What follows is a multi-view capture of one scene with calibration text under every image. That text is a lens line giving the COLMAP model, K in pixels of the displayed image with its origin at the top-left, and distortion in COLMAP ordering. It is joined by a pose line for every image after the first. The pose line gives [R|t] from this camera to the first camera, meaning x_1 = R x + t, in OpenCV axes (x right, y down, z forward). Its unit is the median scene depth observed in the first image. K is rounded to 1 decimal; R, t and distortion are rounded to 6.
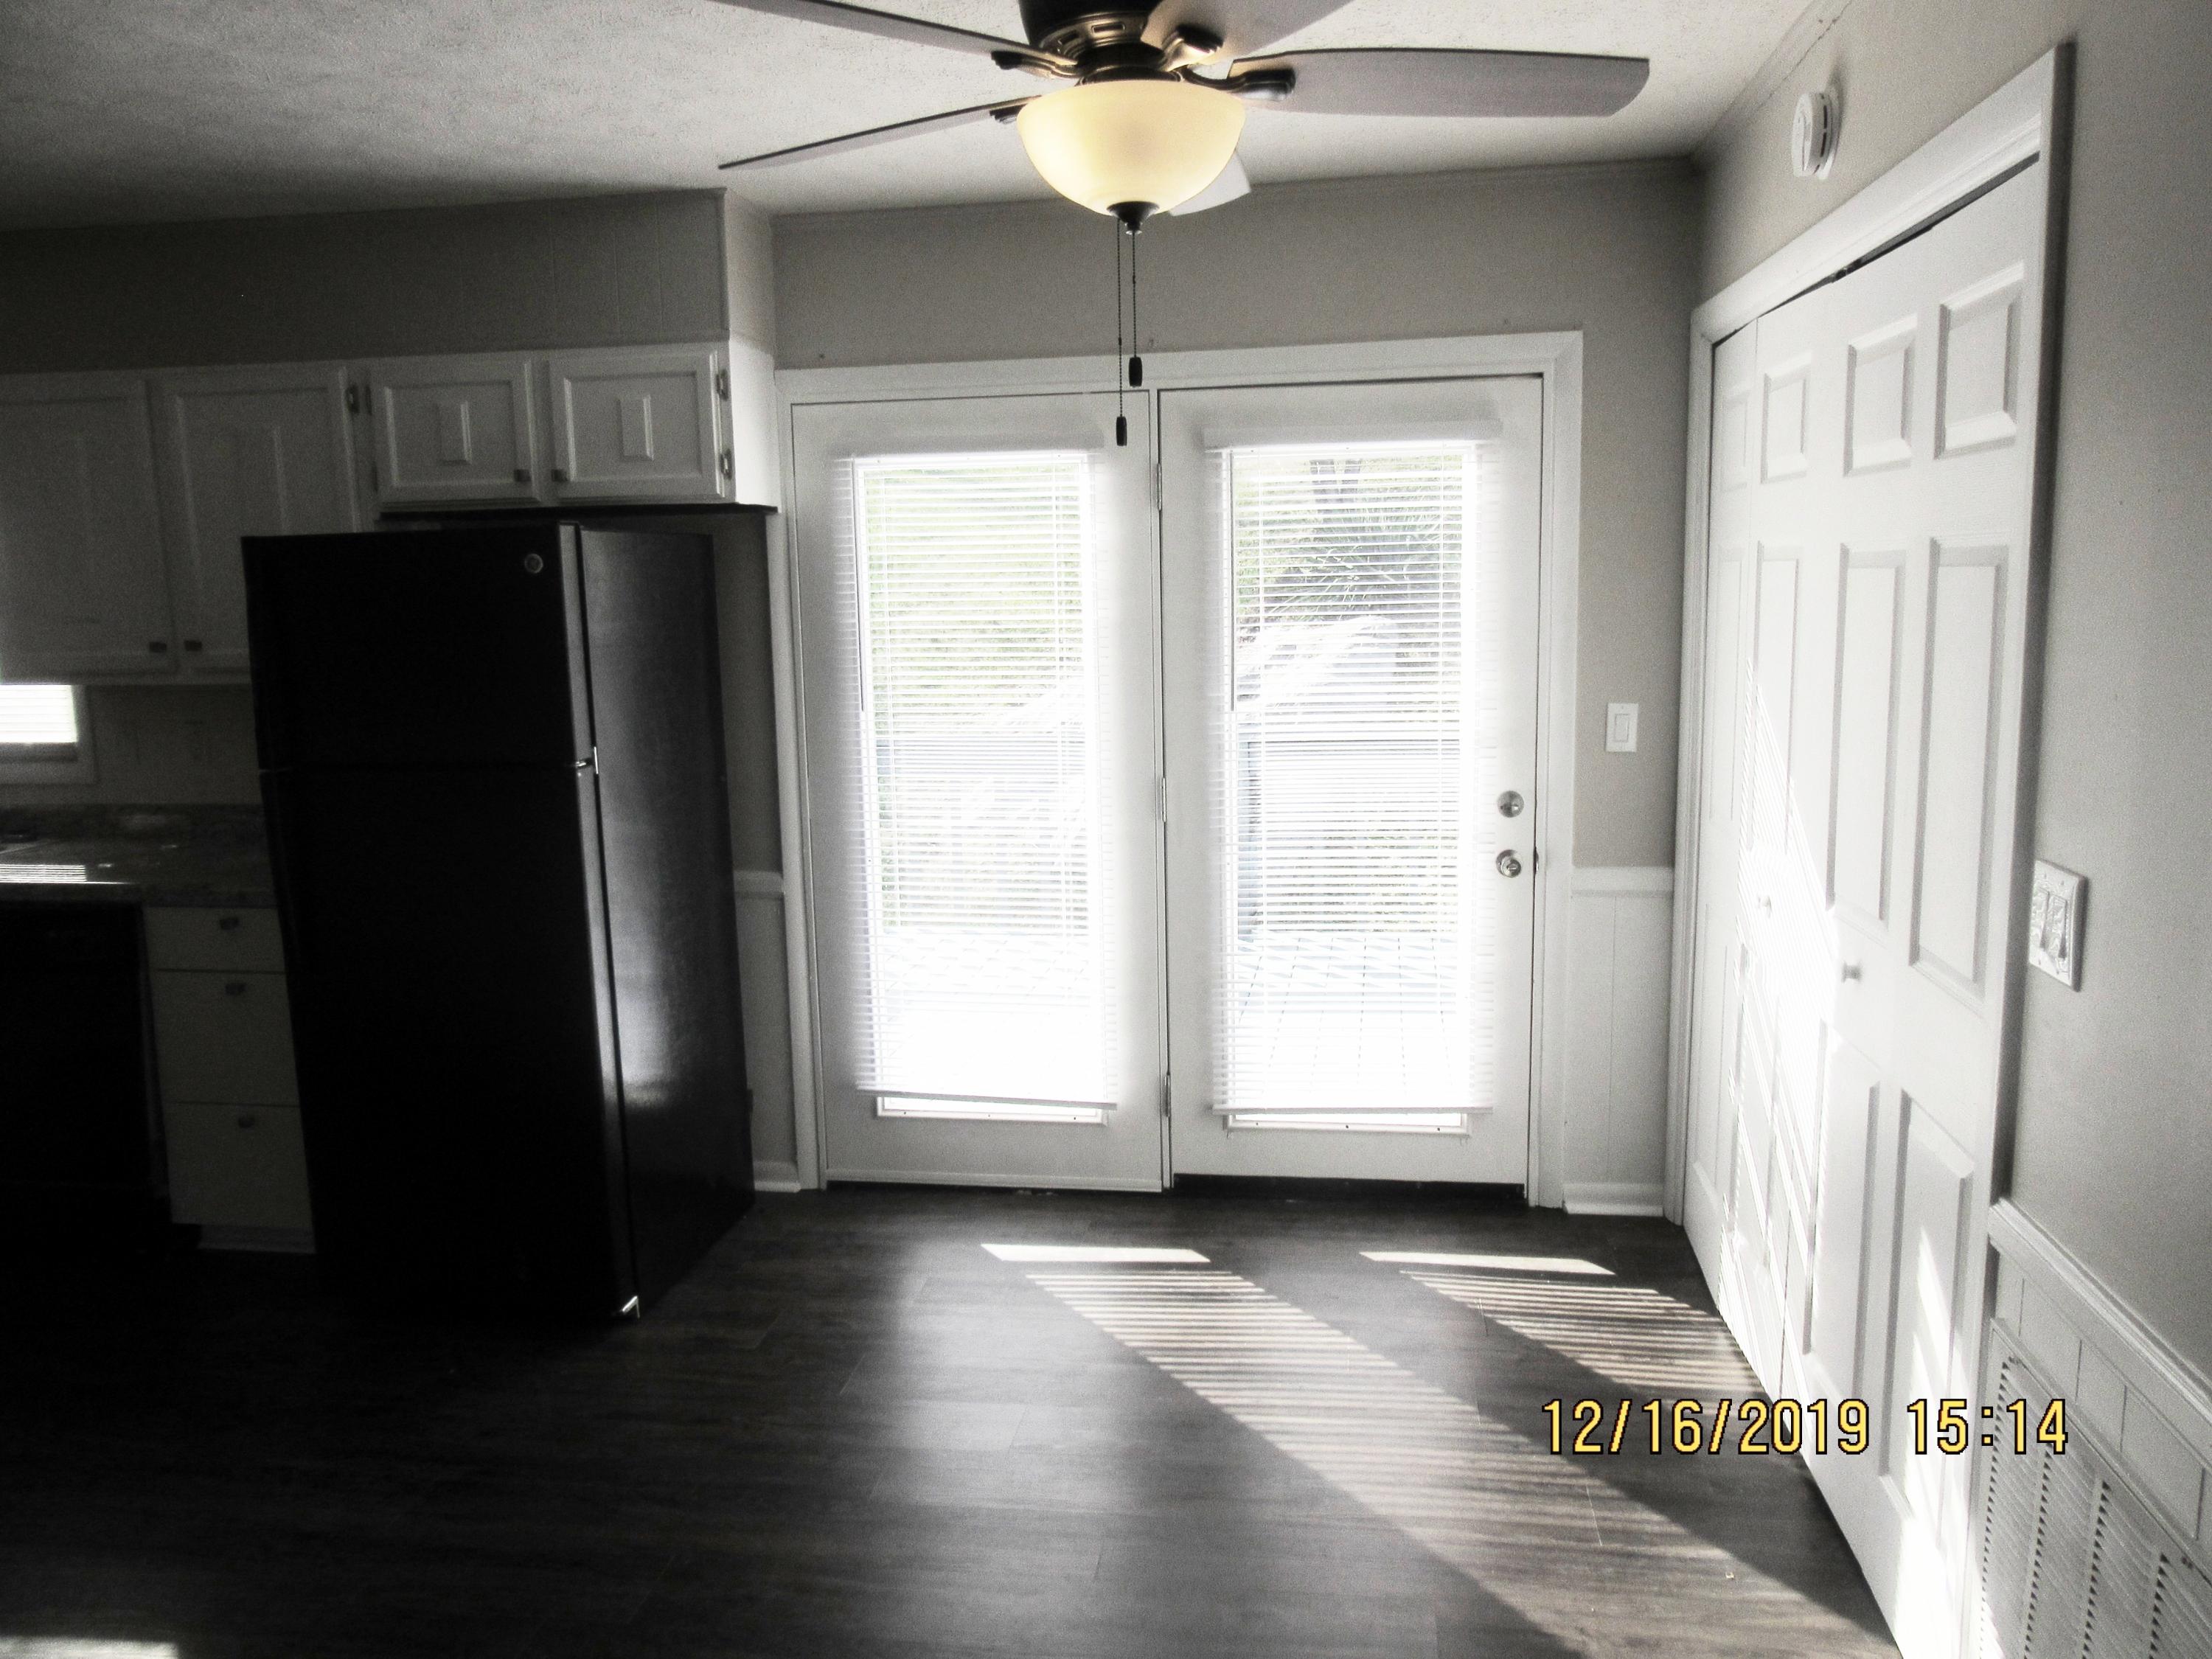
lens RADIAL K [[1629.3, 0, 1103.2], [0, 1629.3, 835.3], [0, 0, 1]] dist [-0.039553, 0.022027]
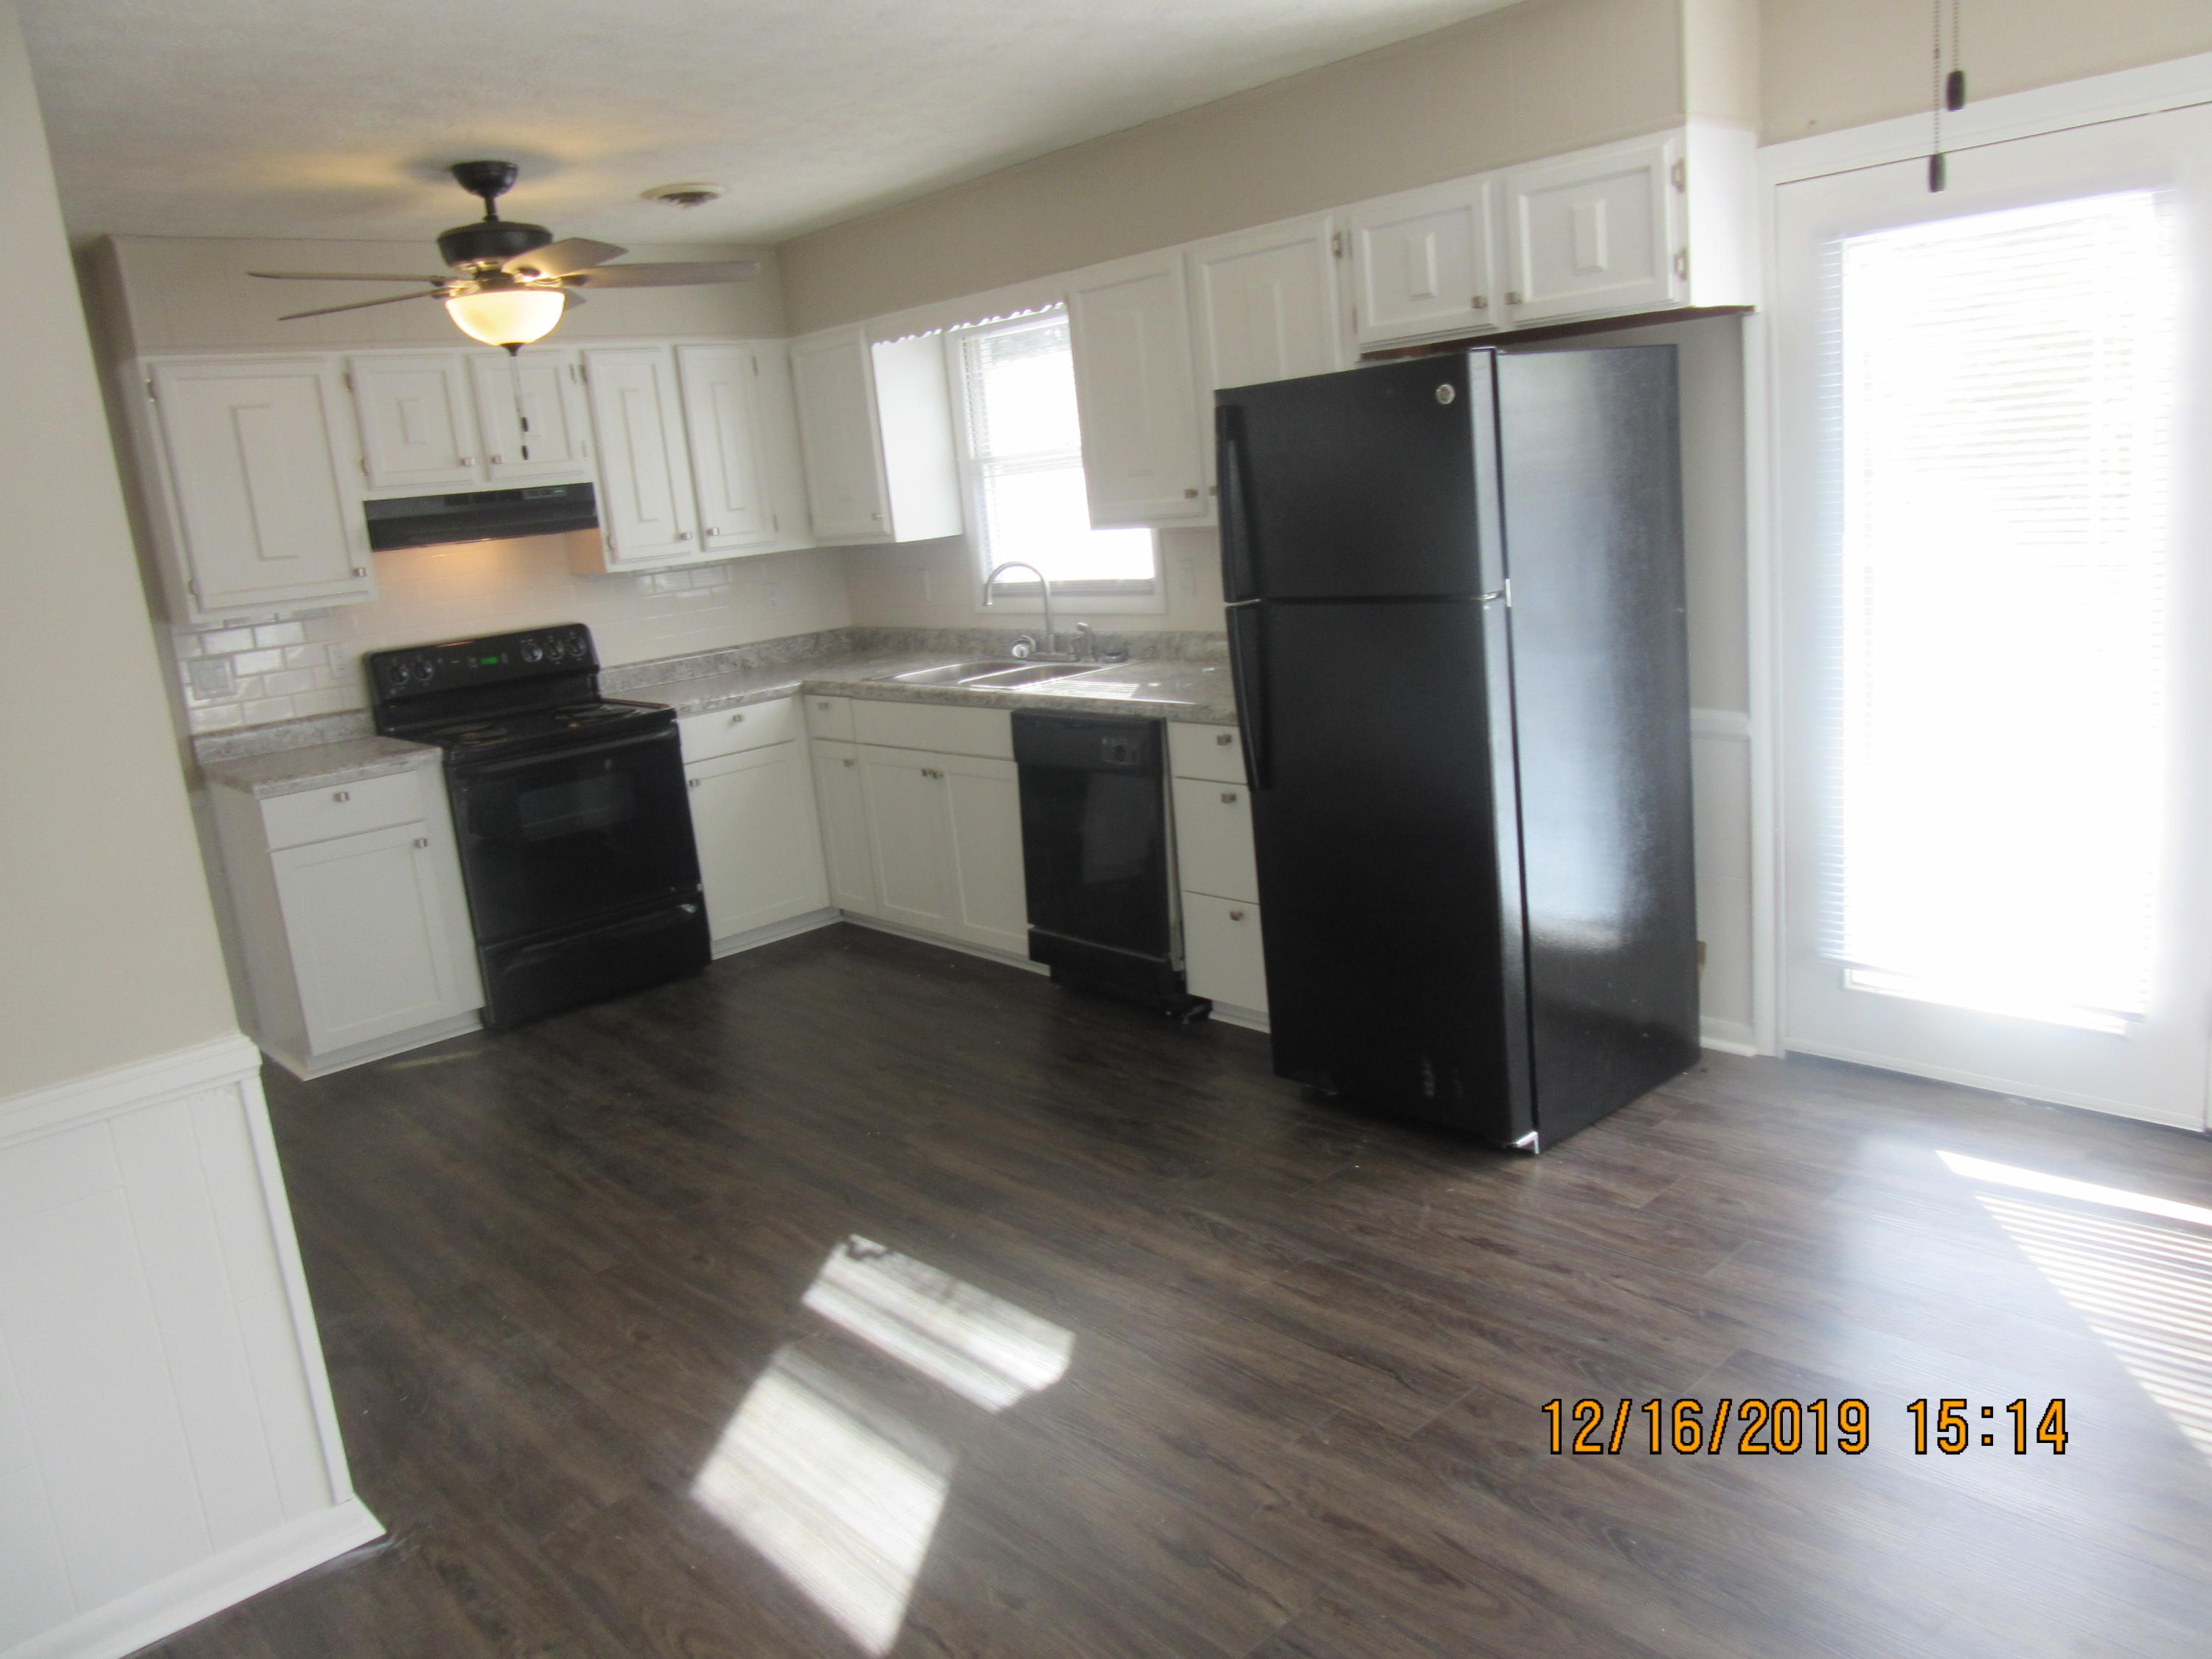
lens RADIAL K [[1629.3, 0, 1106.9], [0, 1629.3, 823.3], [0, 0, 1]] dist [-0.039553, 0.022027]
pose [[0.769735, 0.080910, -0.633215, 0.117374], [-0.016973, 0.994179, 0.106400, -0.006702], [0.638137, -0.071152, 0.766628, 0.069997]]
